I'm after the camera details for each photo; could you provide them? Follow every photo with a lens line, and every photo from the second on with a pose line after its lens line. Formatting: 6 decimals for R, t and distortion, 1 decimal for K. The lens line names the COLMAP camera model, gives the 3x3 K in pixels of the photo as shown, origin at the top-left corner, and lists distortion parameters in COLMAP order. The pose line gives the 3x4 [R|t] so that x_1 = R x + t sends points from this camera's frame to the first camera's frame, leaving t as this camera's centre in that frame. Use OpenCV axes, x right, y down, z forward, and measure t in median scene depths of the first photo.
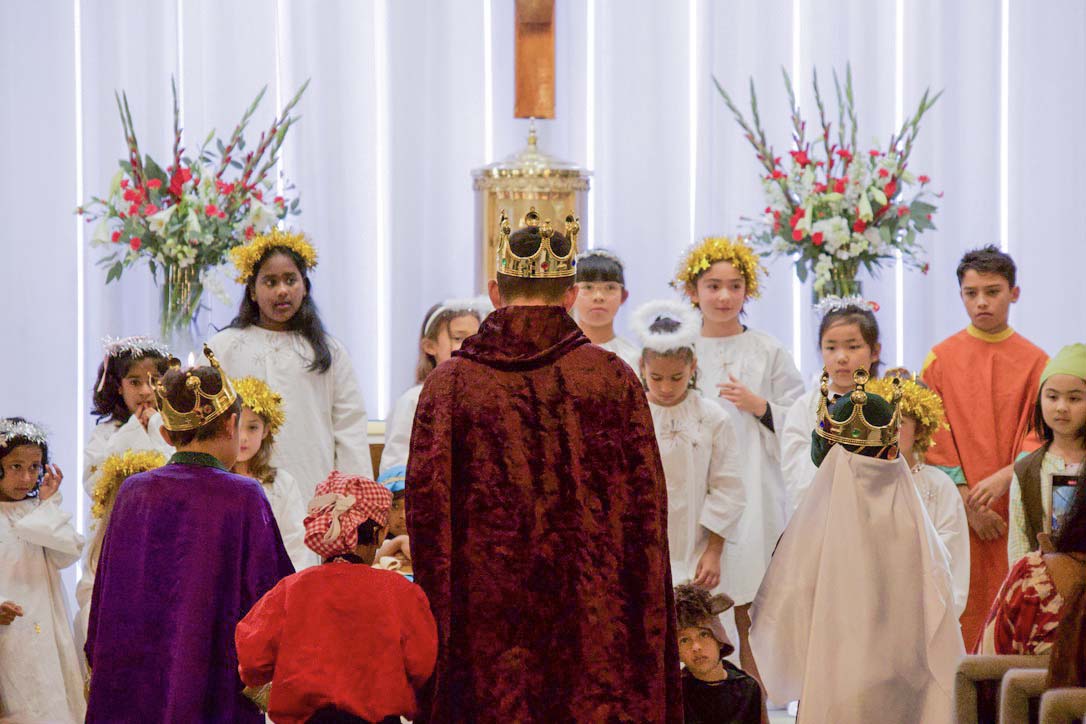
lens RADIAL K [[5724.4, 0, 573.3], [0, 5724.4, 361.5], [0, 0, 1]] dist [1.125317, 0.231717]
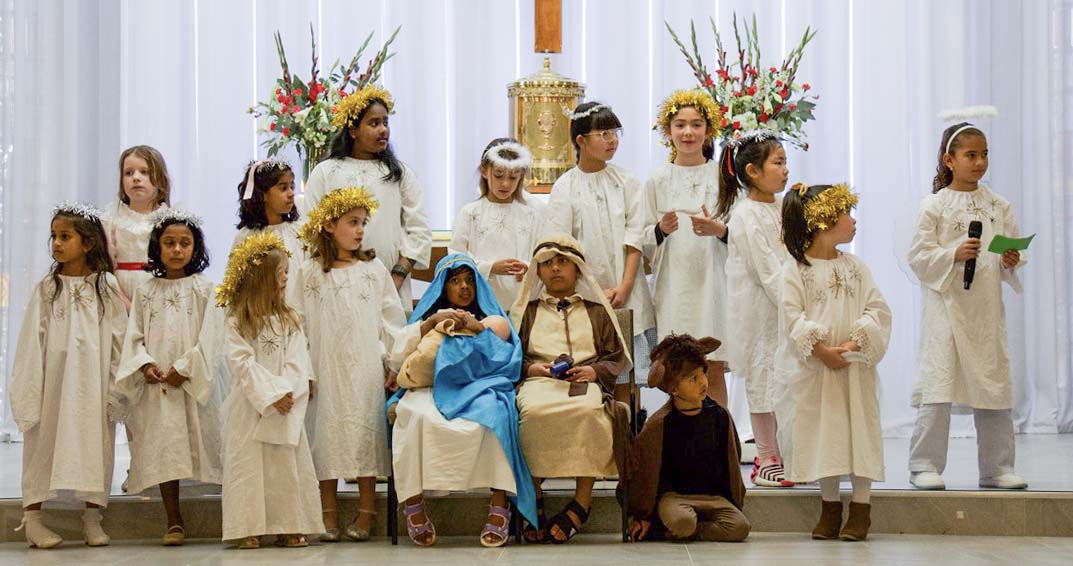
lens RADIAL K [[2528.1, 0, 573.9], [0, 2528.1, 280.5], [0, 0, 1]] dist [0.041231, 0.024996]
pose [[0.999989, -0.000679, 0.004718, -0.003201], [0.000683, 0.999999, -0.000935, 0.019515], [-0.004718, 0.000939, 0.999988, 0.332405]]
